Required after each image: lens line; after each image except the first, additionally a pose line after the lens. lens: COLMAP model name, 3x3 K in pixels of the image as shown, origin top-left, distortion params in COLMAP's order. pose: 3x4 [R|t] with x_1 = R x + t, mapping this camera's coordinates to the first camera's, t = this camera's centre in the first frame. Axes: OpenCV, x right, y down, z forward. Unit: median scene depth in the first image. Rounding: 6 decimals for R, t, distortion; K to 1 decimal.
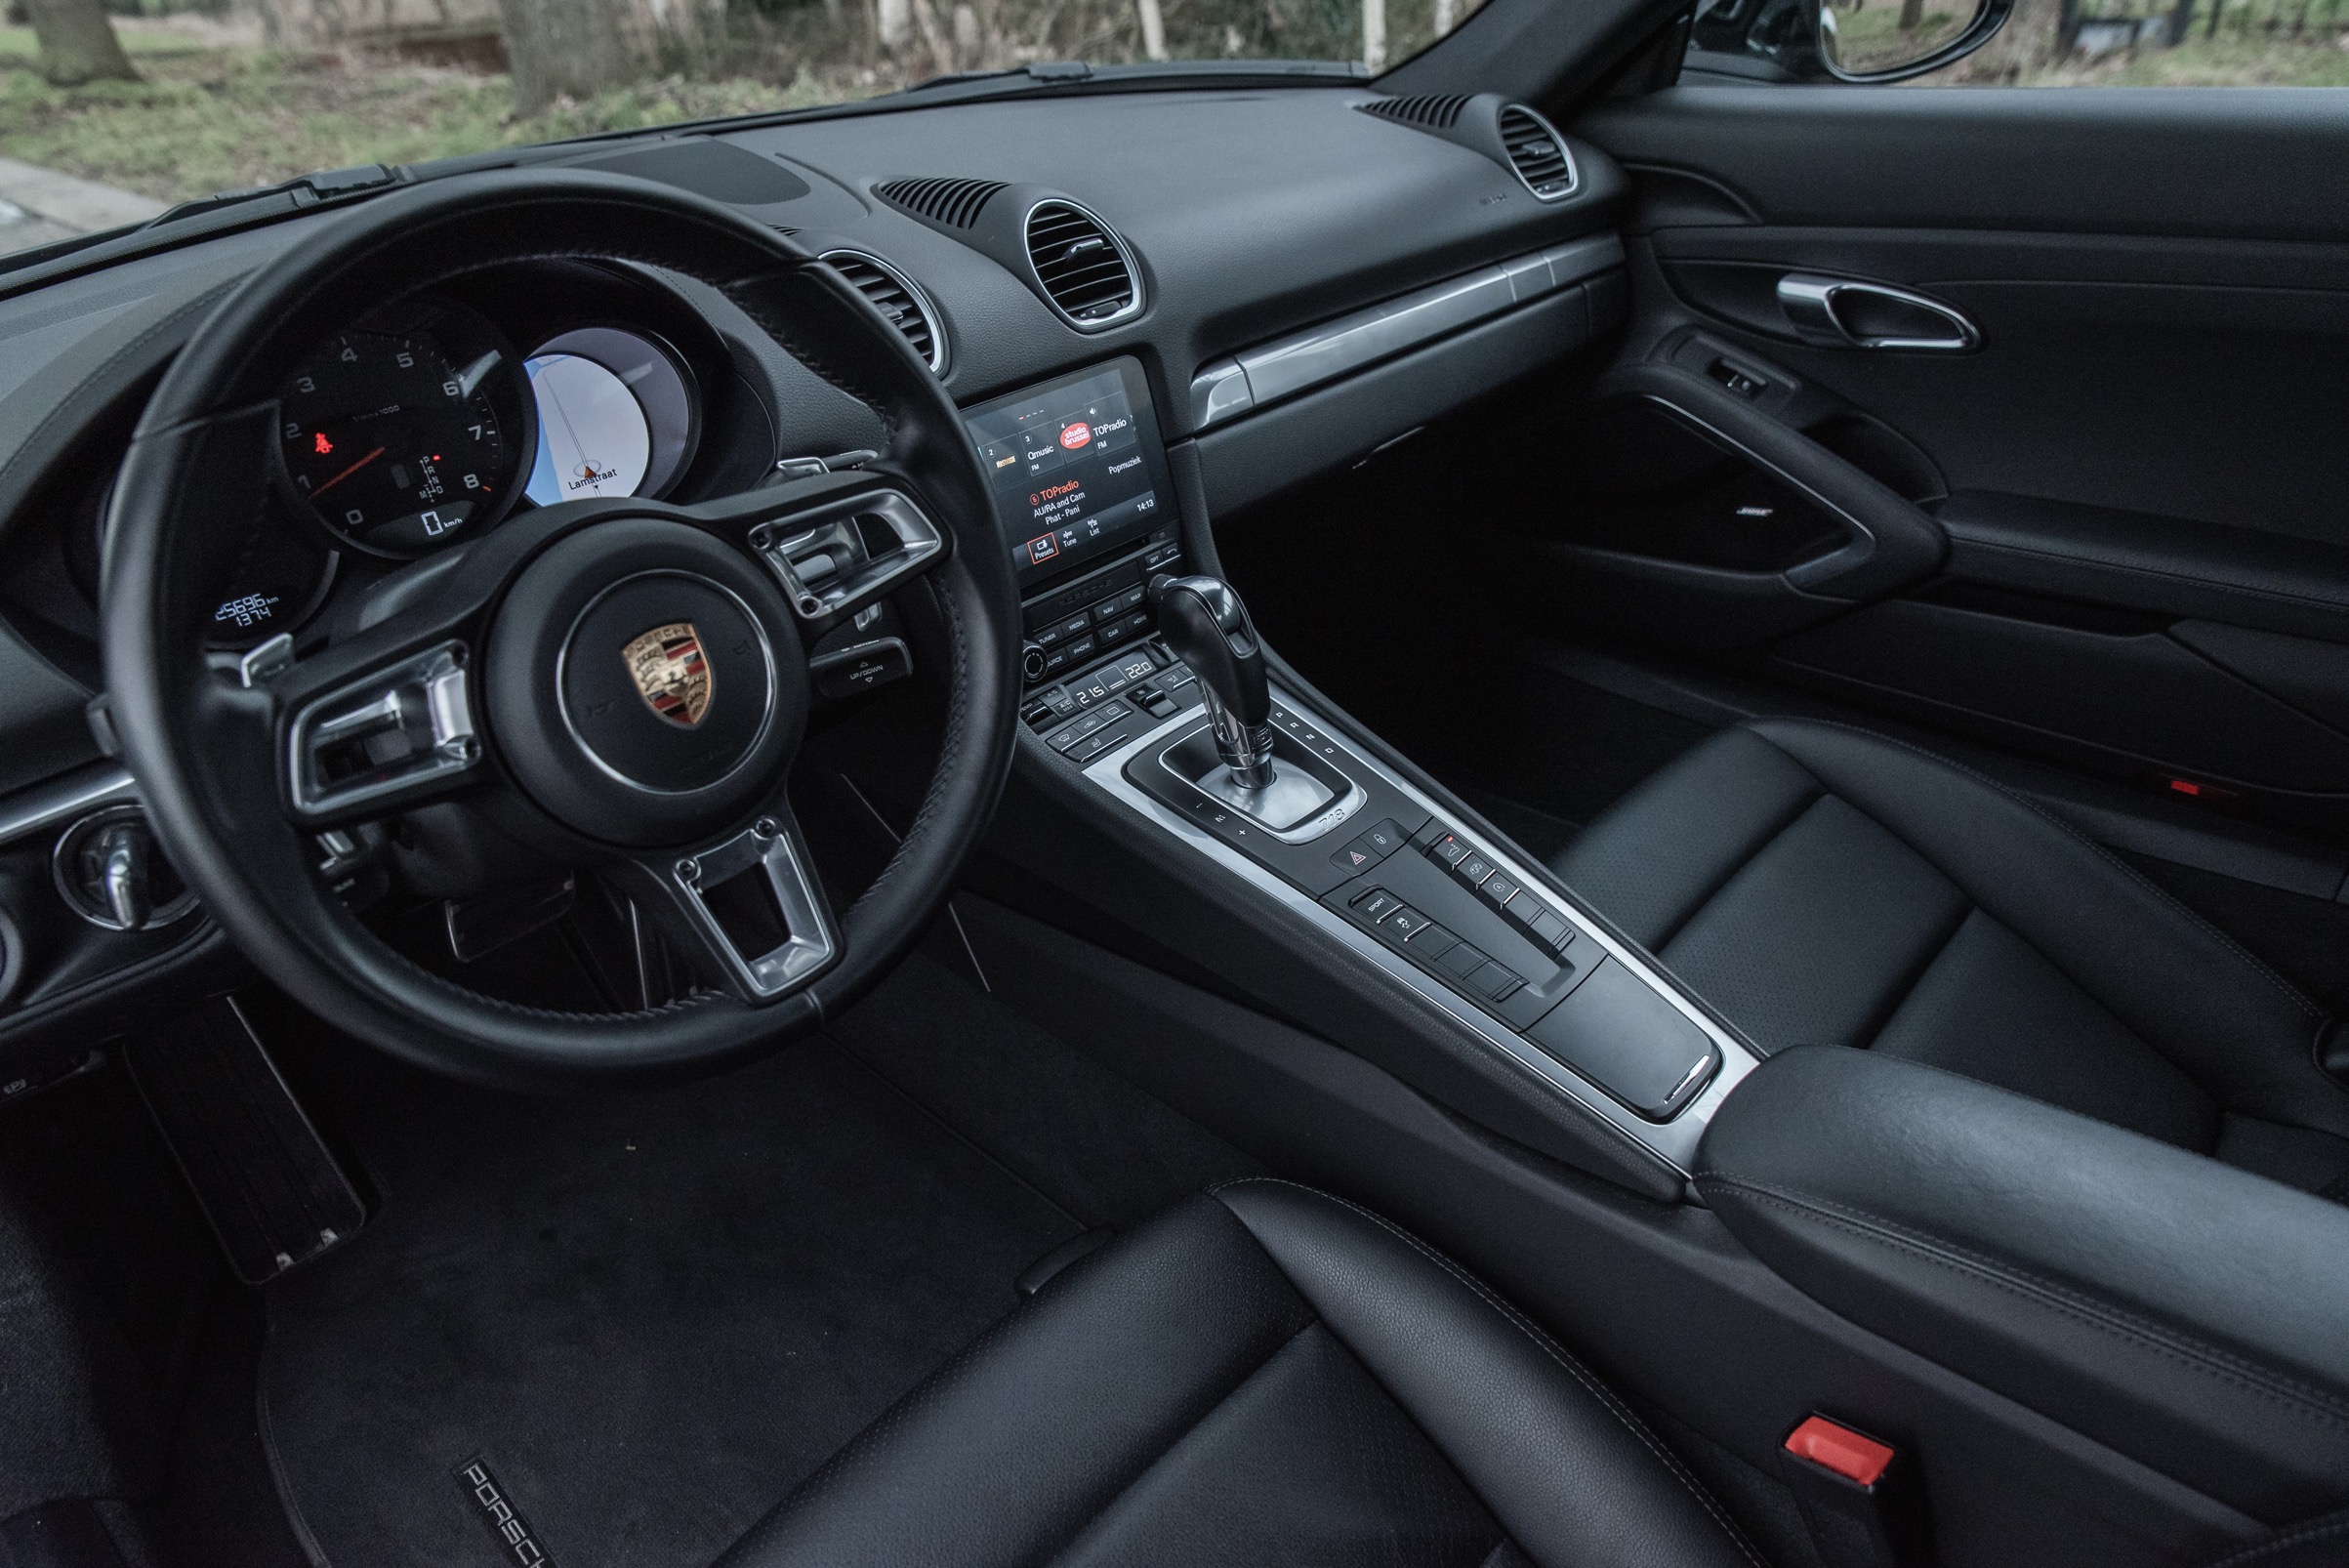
lens RADIAL K [[1514.4, 0, 1195.7], [0, 1514.4, 791.0], [0, 0, 1]] dist [-0.001610, -0.005380]
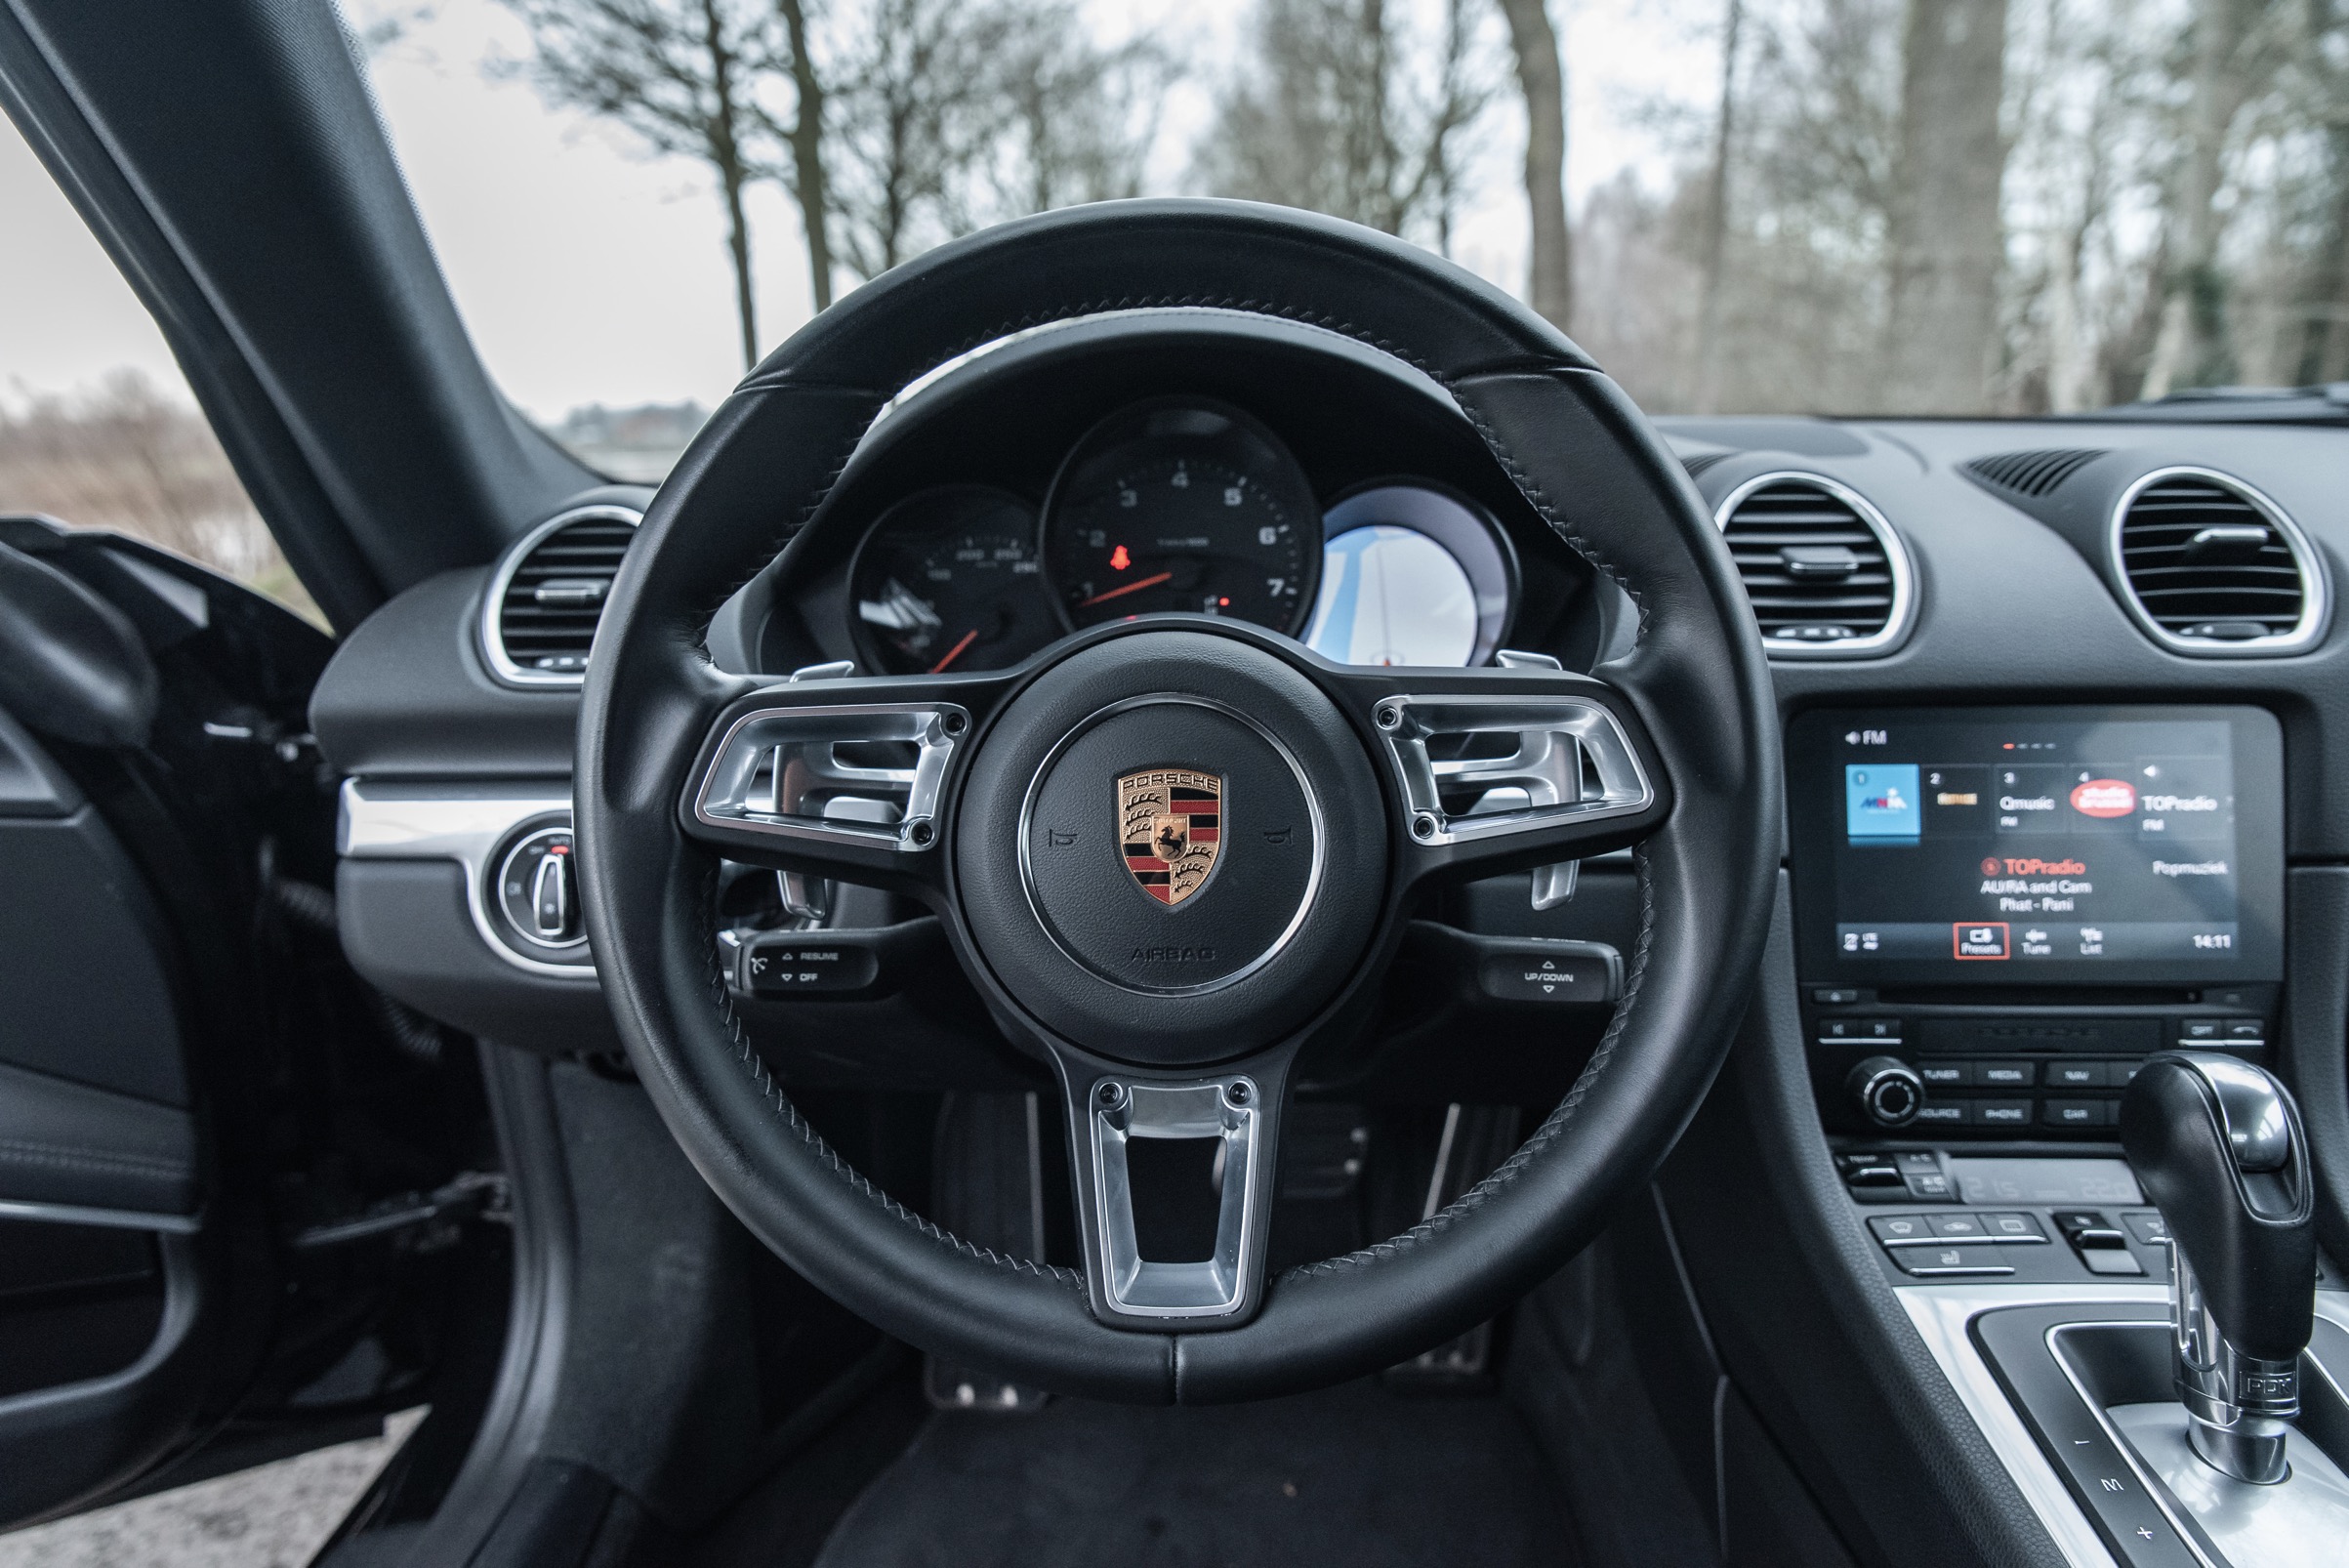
lens RADIAL K [[1514.4, 0, 1131.1], [0, 1514.4, 774.4], [0, 0, 1]] dist [-0.001610, -0.005380]
pose [[0.655652, 0.227099, -0.720102, 0.109035], [-0.410738, 0.907519, -0.087771, -0.019123], [0.633574, 0.353321, 0.688294, 0.299754]]
